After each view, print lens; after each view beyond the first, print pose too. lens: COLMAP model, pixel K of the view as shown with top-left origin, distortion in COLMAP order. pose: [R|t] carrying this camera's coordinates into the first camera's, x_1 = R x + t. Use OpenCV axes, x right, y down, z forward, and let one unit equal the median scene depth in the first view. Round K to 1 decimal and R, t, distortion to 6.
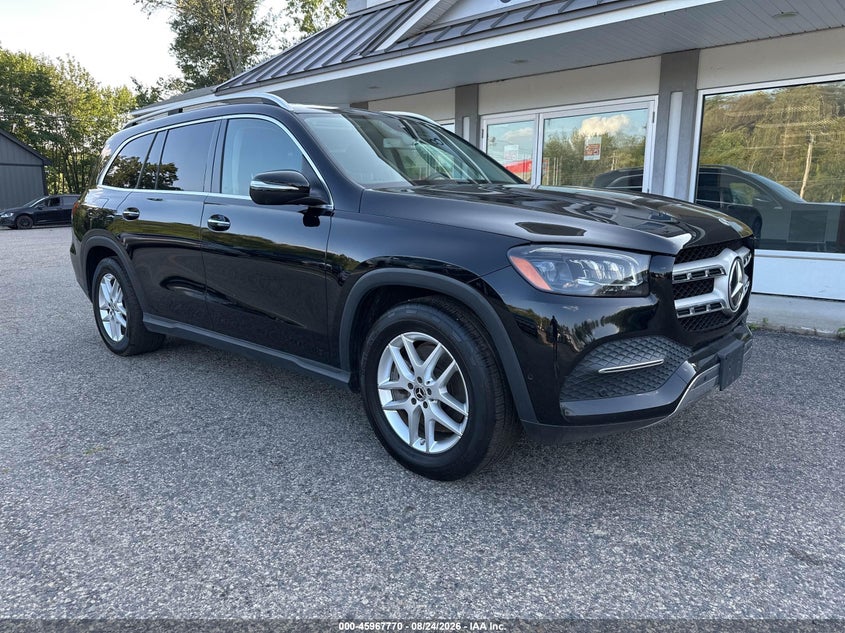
lens RADIAL K [[612.6, 0, 422.5], [0, 612.6, 316.5], [0, 0, 1]] dist [0.010551, -0.005046]
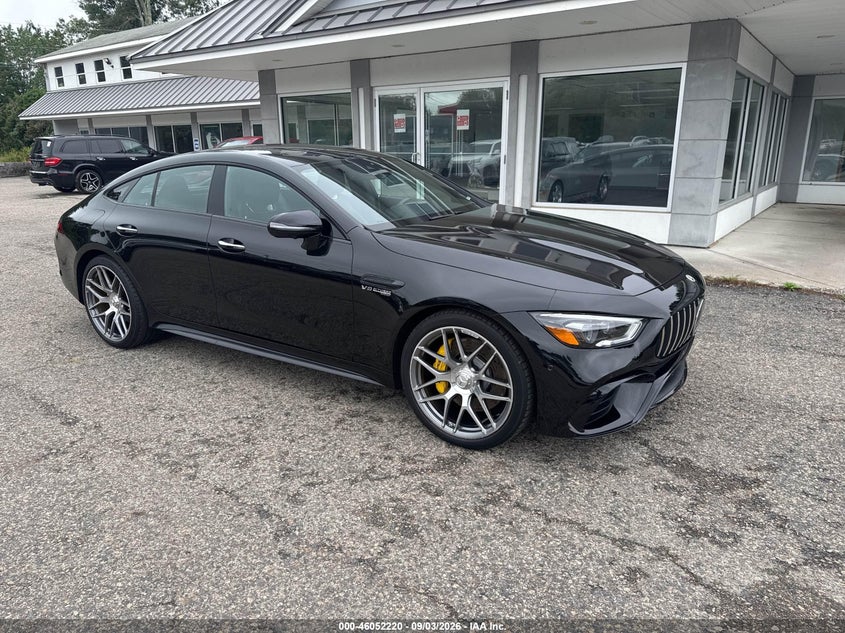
lens RADIAL K [[599.9, 0, 422.5], [0, 599.9, 316.5], [0, 0, 1]] dist [0.020981, -0.028817]
pose [[0.993427, -0.039287, 0.107510, 0.062034], [0.029342, 0.995274, 0.092565, 0.000205], [-0.110638, -0.088802, 0.989886, -0.214455]]
